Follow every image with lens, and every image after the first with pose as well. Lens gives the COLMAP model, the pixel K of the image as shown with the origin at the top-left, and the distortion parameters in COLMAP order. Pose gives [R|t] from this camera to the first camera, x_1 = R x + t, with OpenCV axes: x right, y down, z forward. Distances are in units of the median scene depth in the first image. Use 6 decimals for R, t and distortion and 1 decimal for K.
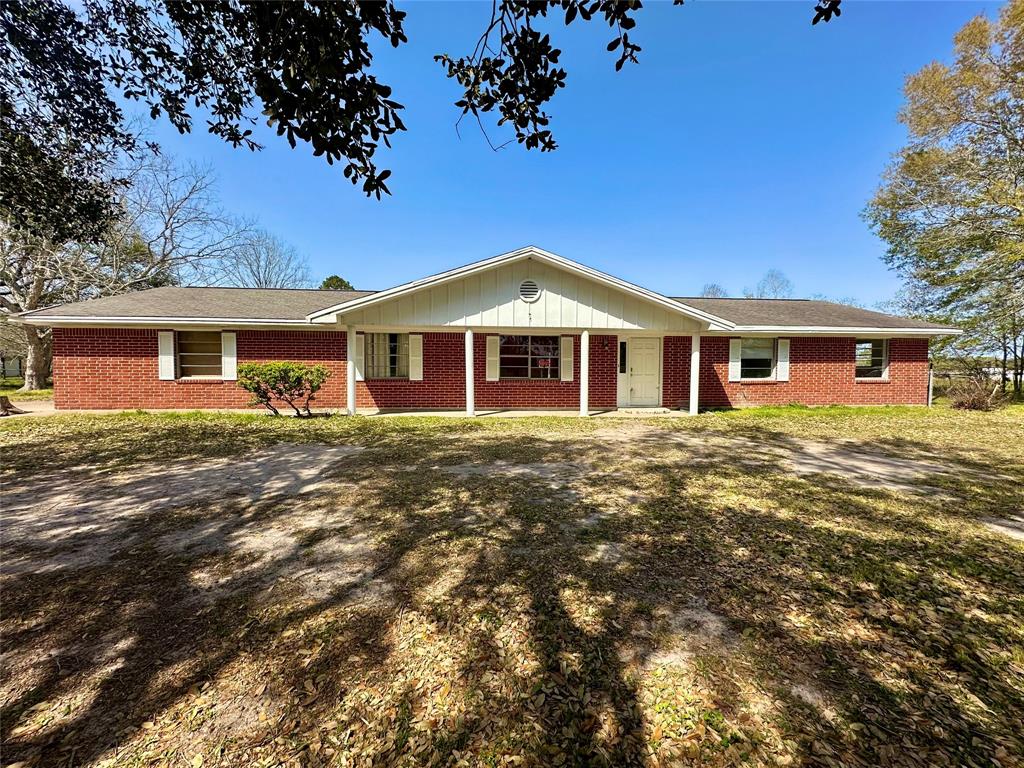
lens RADIAL K [[405.3, 0, 512.0], [0, 405.3, 384.0], [0, 0, 1]] dist [0.000537, 0.000084]
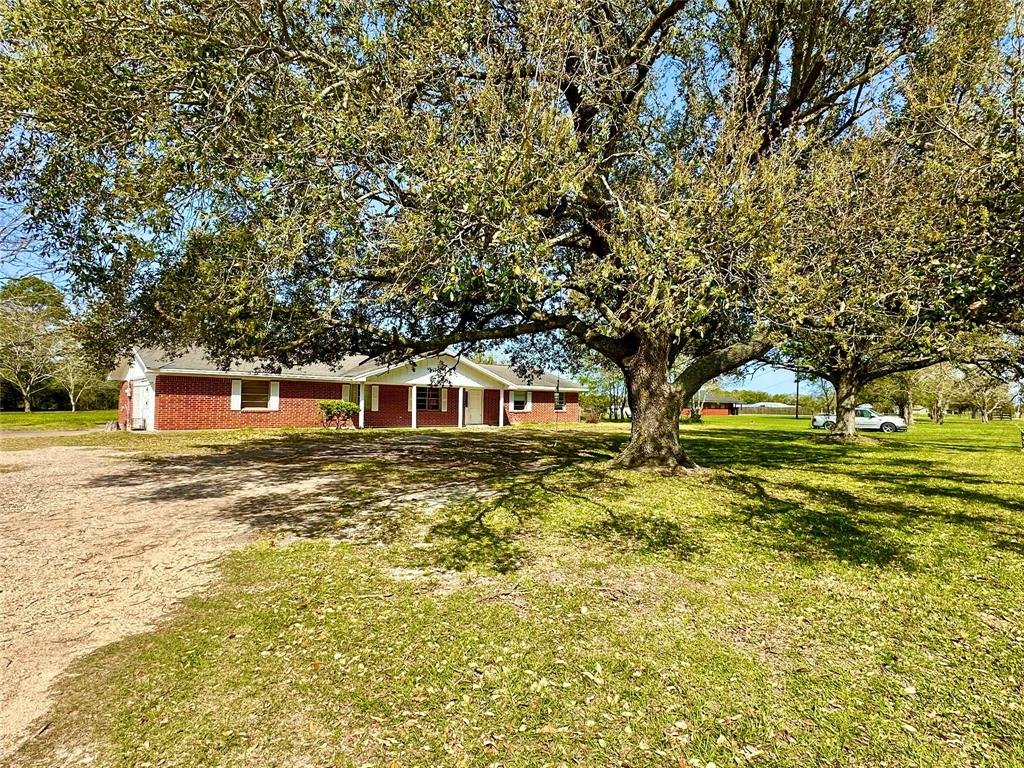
lens RADIAL K [[550.8, 0, 512.0], [0, 550.8, 384.0], [0, 0, 1]] dist [-0.000784, -0.000093]
pose [[0.787879, 0.028999, 0.615147, -1.278933], [0.023887, 0.996700, -0.077580, 0.077106], [-0.615367, 0.075817, 0.784586, -1.315951]]
